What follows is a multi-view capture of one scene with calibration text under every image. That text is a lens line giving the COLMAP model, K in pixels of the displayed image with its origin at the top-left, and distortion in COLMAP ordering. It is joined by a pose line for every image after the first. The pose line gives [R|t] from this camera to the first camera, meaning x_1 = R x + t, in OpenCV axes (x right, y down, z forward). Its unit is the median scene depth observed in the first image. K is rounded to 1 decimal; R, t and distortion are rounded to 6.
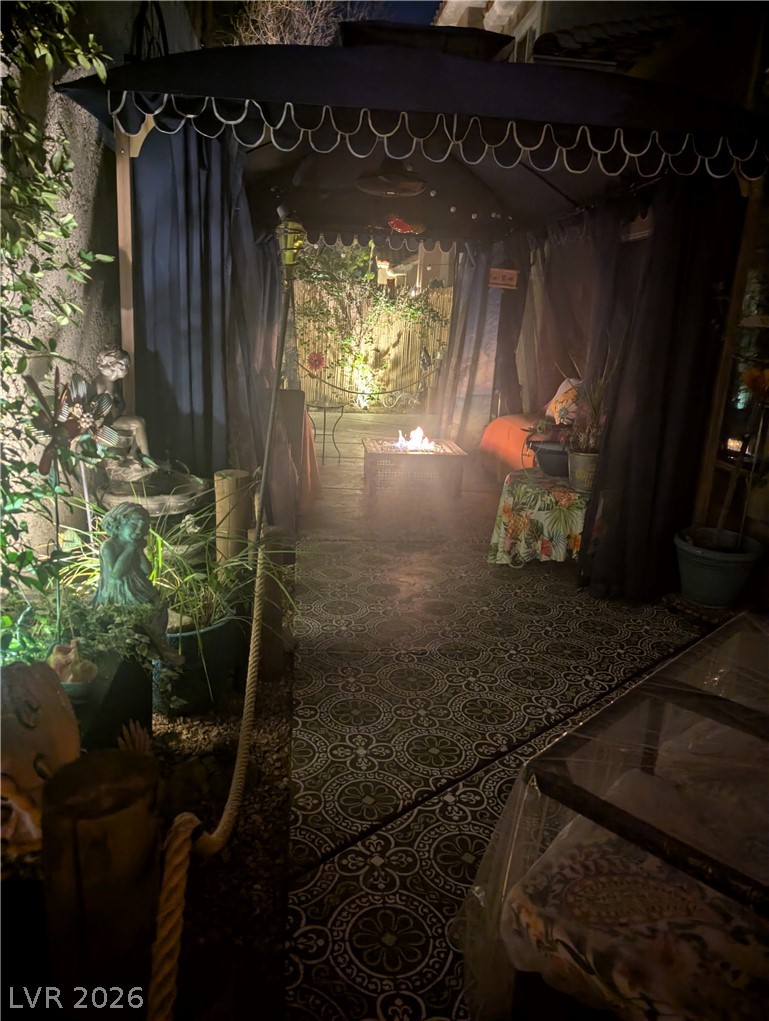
lens RADIAL K [[719.8, 0, 385.7], [0, 719.8, 514.1], [0, 0, 1]] dist [0.066138, -0.059461]
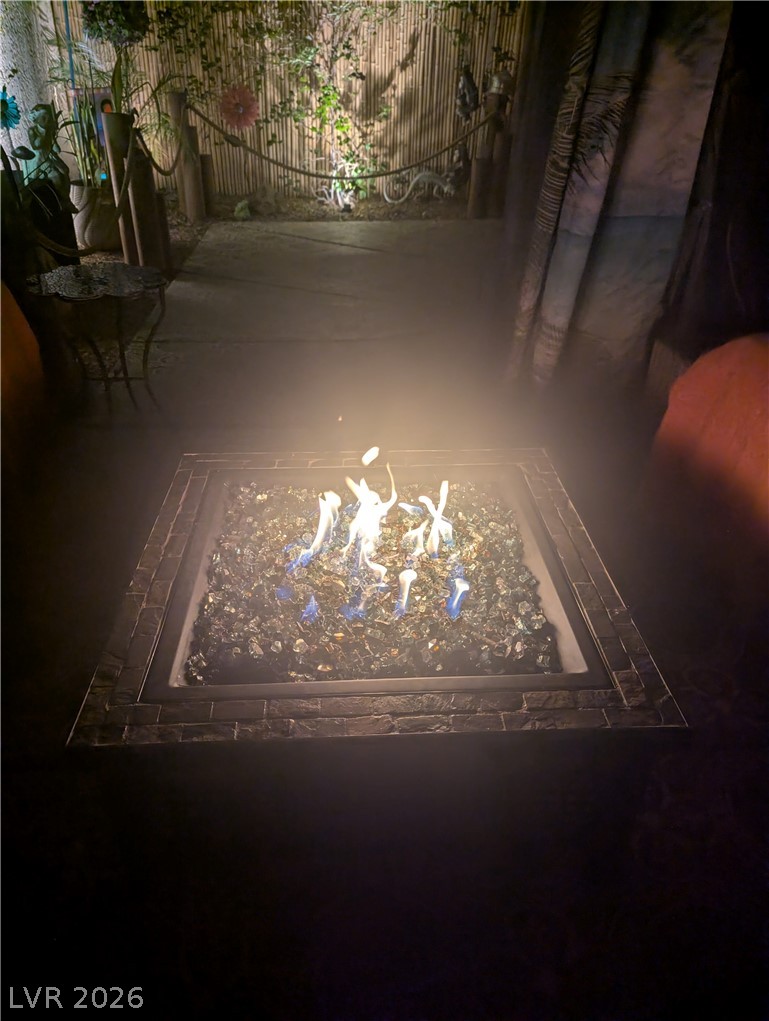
lens RADIAL K [[719.8, 0, 385.7], [0, 719.8, 514.1], [0, 0, 1]] dist [0.066138, -0.059461]
pose [[0.998181, -0.002767, -0.060222, 0.028693], [0.020647, 0.954226, 0.298372, -0.092240], [0.056640, -0.299073, 0.952548, 0.440447]]
